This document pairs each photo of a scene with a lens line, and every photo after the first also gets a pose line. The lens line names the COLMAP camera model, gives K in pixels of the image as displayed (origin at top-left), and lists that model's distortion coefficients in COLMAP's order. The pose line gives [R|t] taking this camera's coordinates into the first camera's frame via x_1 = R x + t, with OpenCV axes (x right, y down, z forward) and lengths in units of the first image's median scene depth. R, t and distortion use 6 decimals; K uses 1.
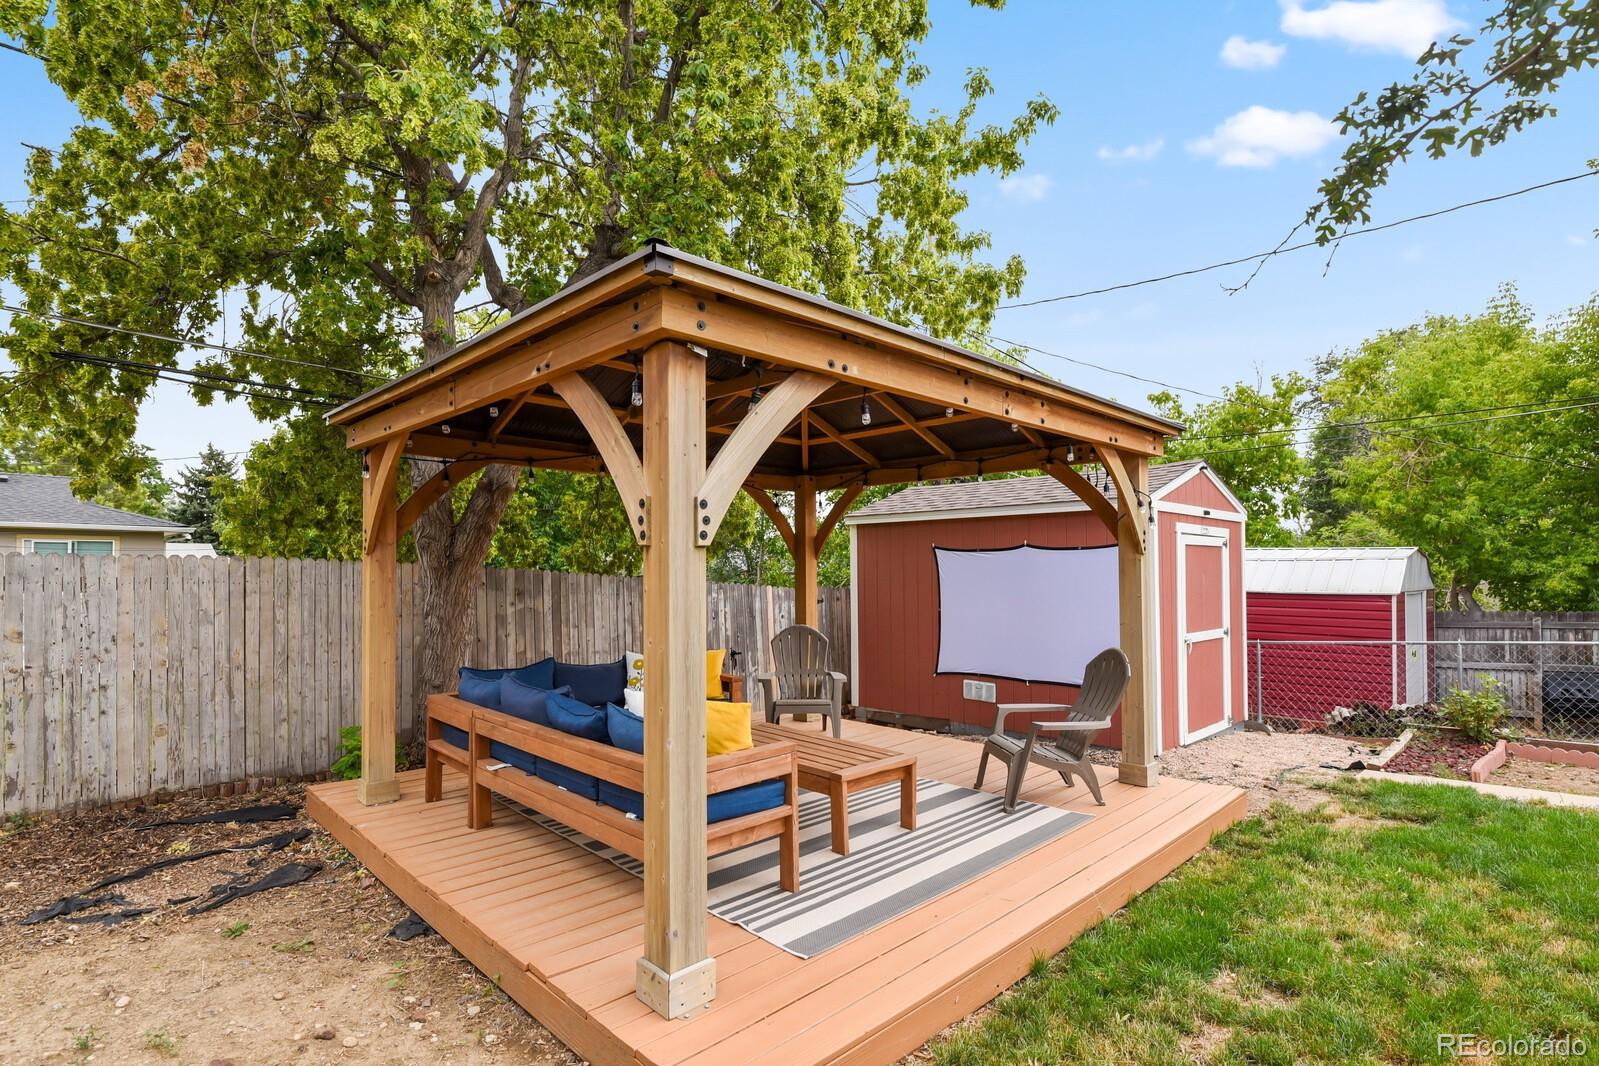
lens RADIAL K [[787.8, 0, 809.9], [0, 787.8, 542.8], [0, 0, 1]] dist [-0.008245, -0.000992]
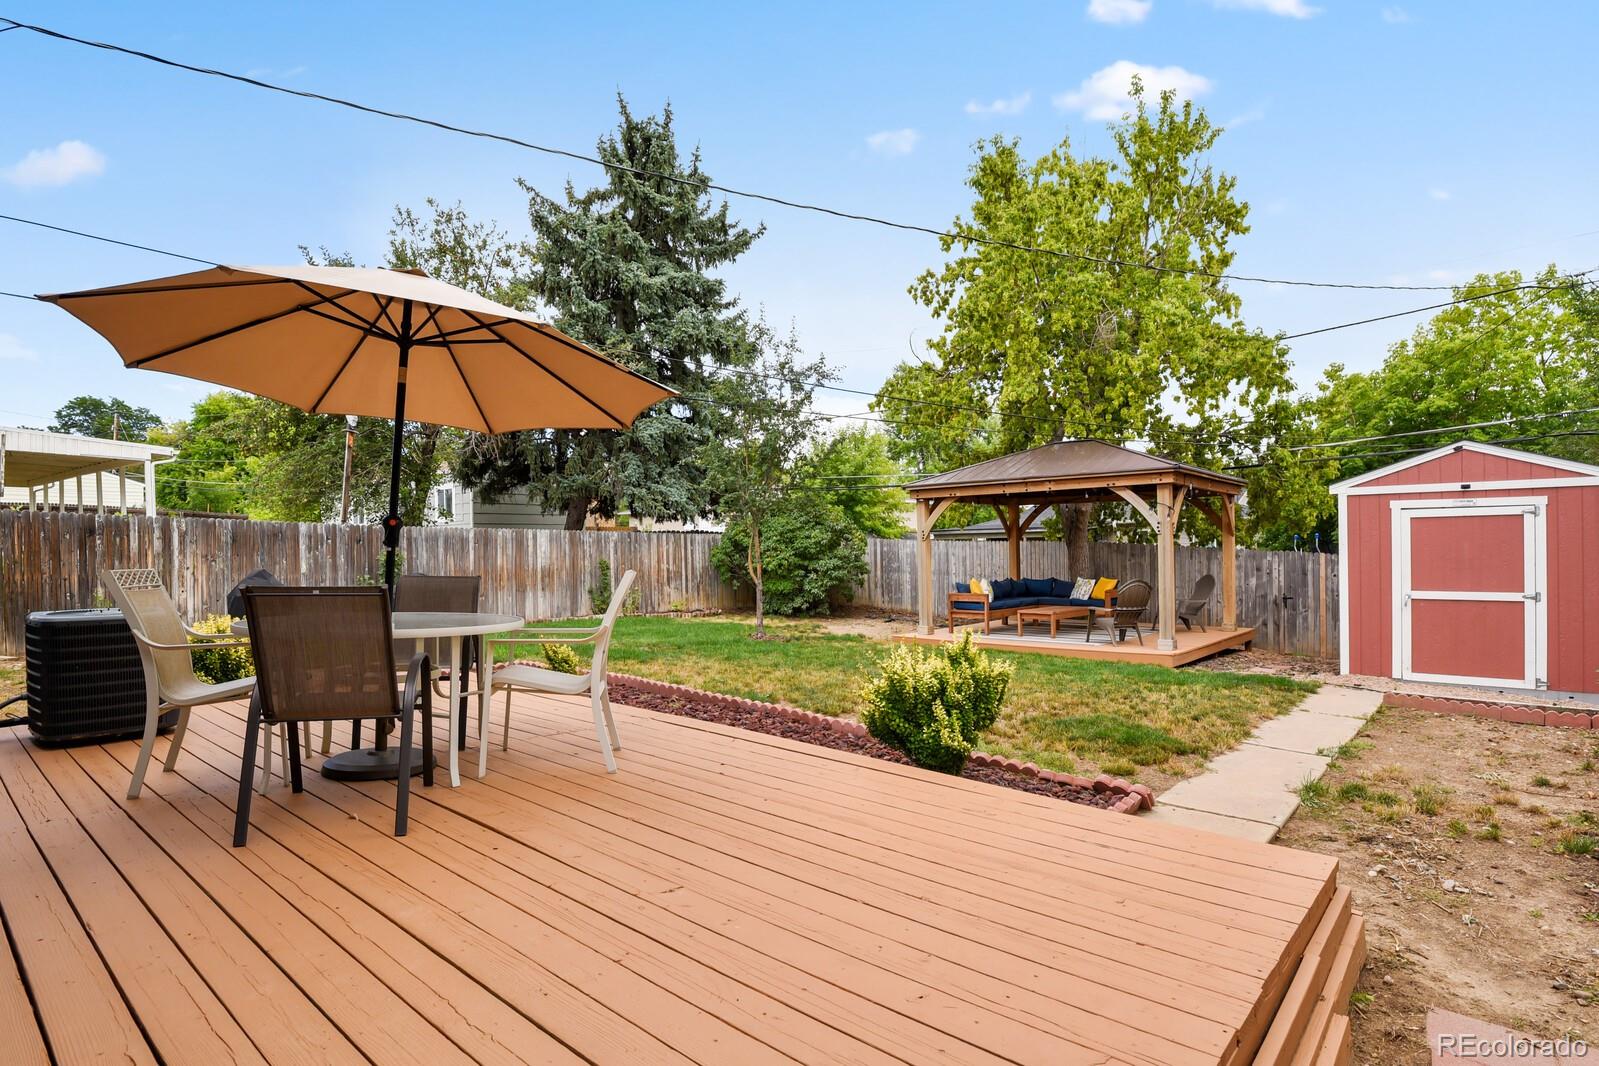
lens RADIAL K [[787.8, 0, 806.3], [0, 787.8, 557.5], [0, 0, 1]] dist [-0.008245, -0.000992]
pose [[0.065969, 0.007507, -0.997793, 2.035080], [0.043646, 0.998993, 0.010402, 0.012623], [0.996867, -0.044236, 0.065575, -0.008592]]
